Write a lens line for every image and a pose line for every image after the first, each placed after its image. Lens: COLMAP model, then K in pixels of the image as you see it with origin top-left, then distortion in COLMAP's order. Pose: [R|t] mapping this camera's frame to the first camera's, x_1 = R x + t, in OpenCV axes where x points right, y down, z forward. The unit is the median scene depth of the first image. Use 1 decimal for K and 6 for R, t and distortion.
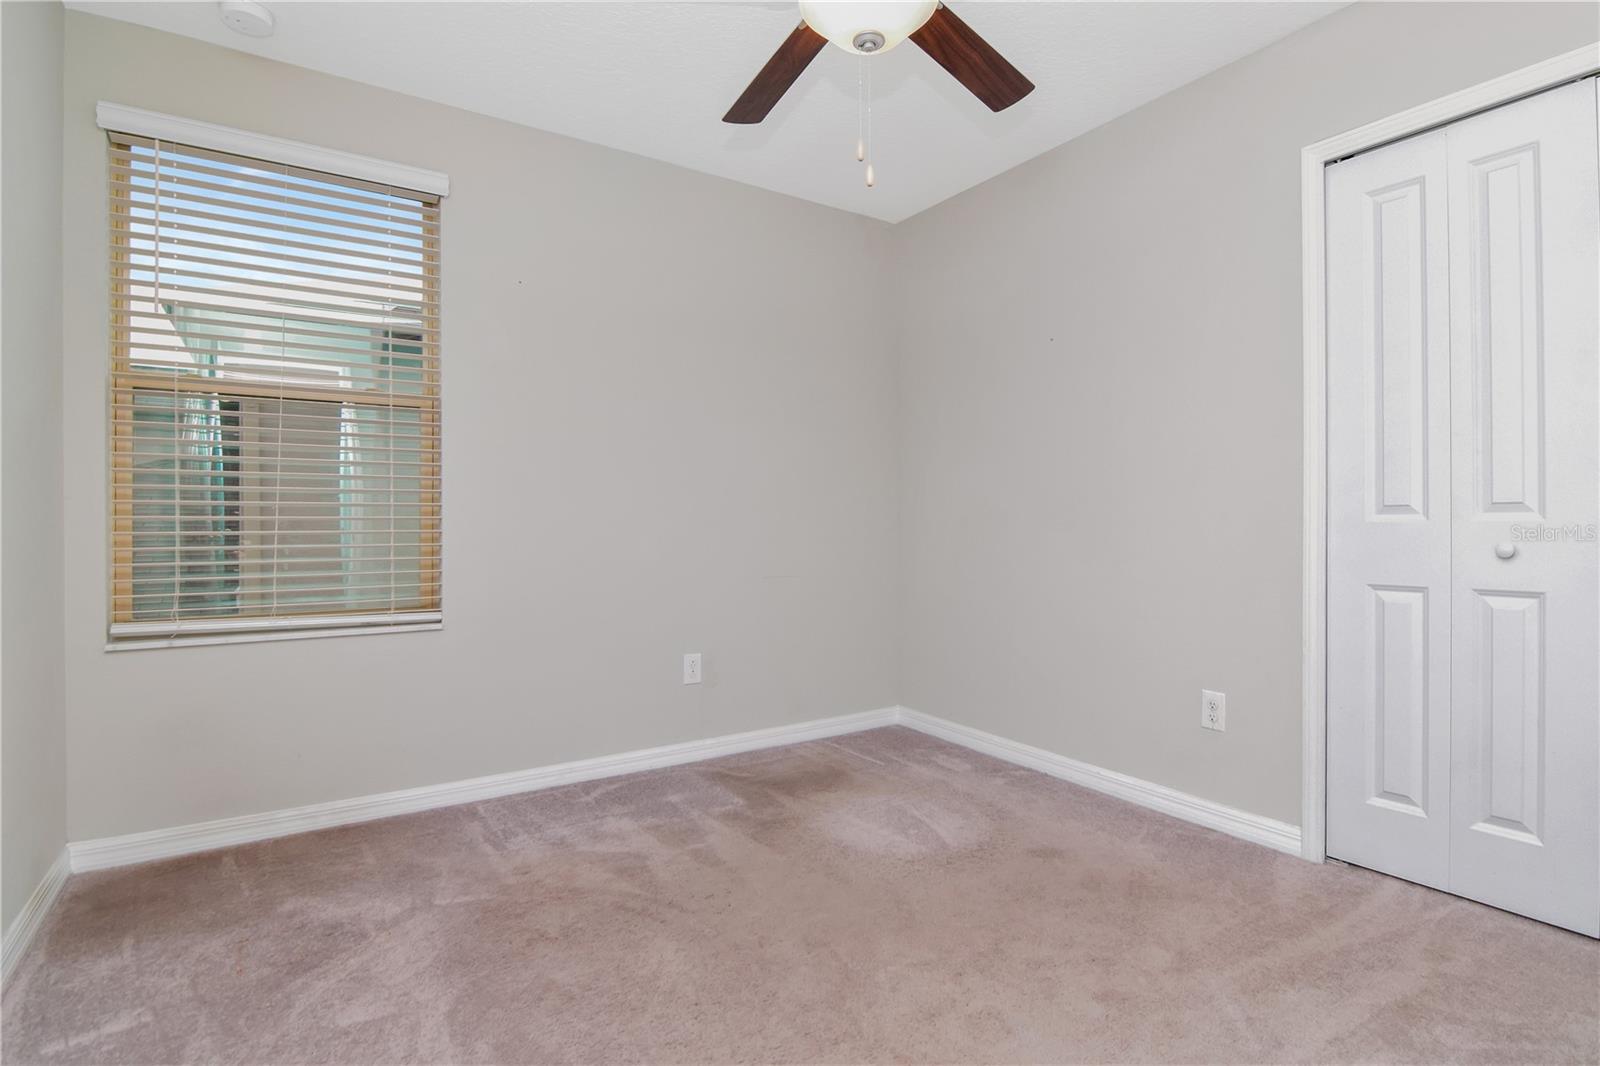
lens RADIAL K [[786.9, 0, 802.1], [0, 786.9, 537.2], [0, 0, 1]] dist [-0.013061, -0.000330]
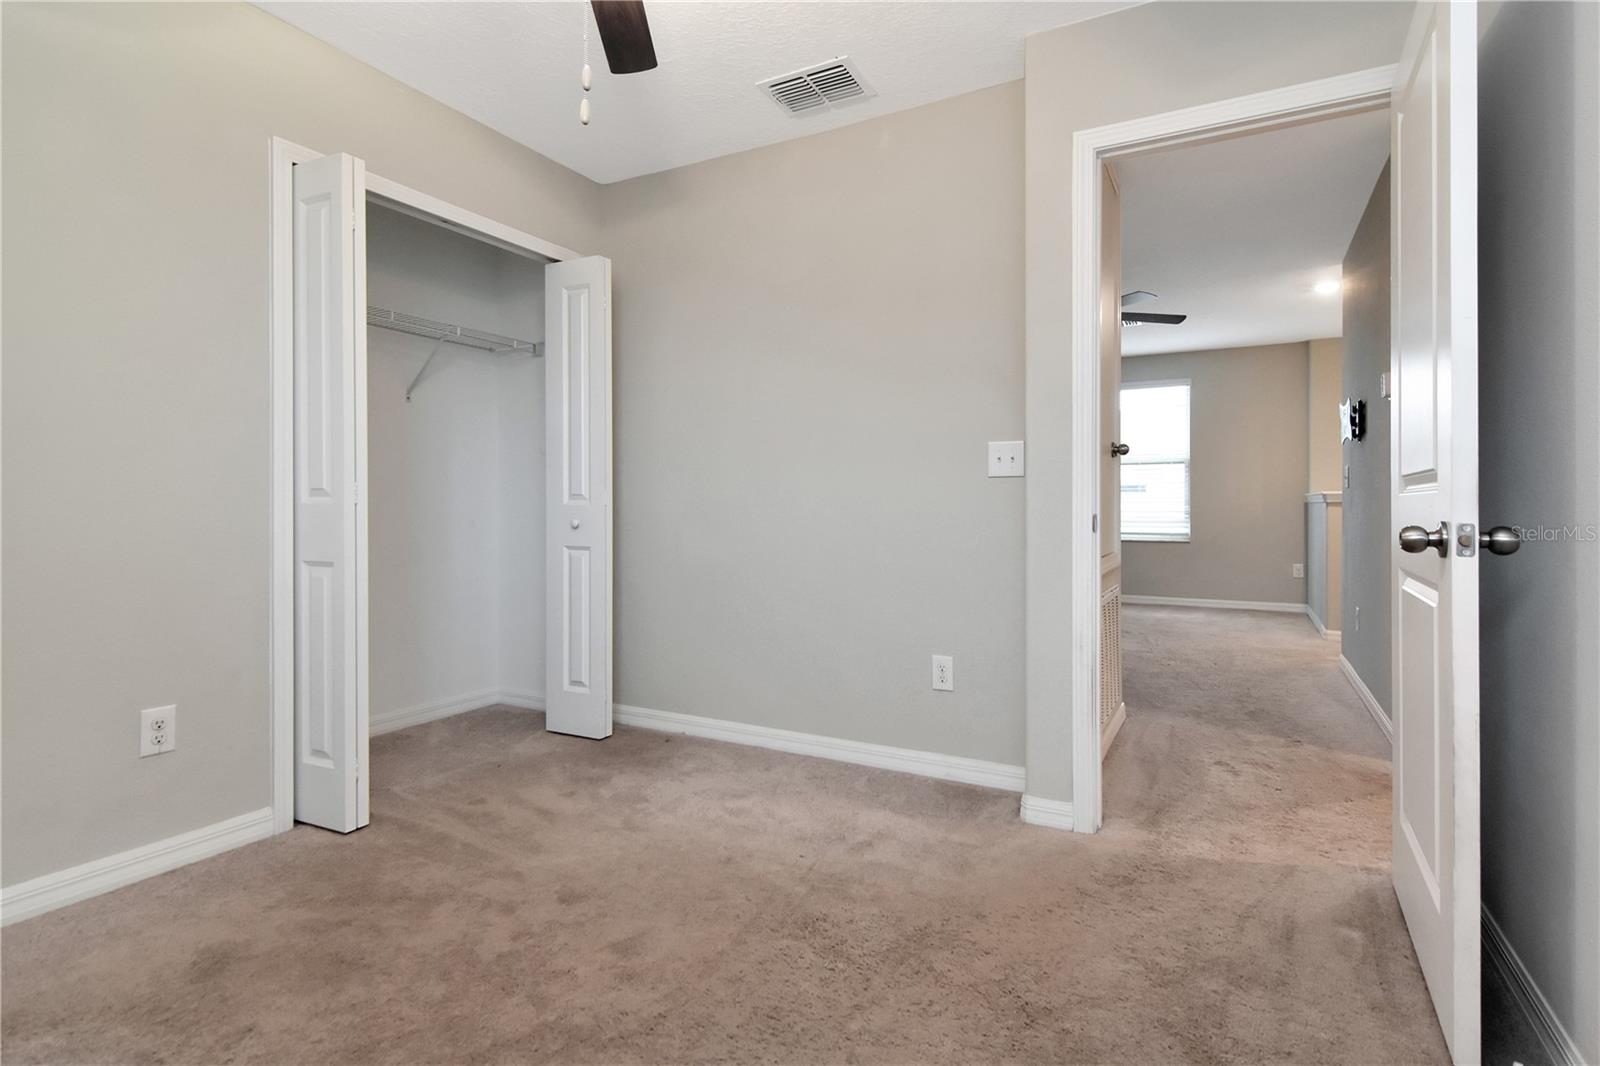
lens RADIAL K [[786.9, 0, 788.8], [0, 786.9, 506.6], [0, 0, 1]] dist [-0.013061, -0.000330]
pose [[-0.483882, 0.015610, 0.874994, -0.636961], [0.014436, 0.999847, -0.009853, 0.001120], [-0.875014, 0.007864, -0.484034, 0.981087]]
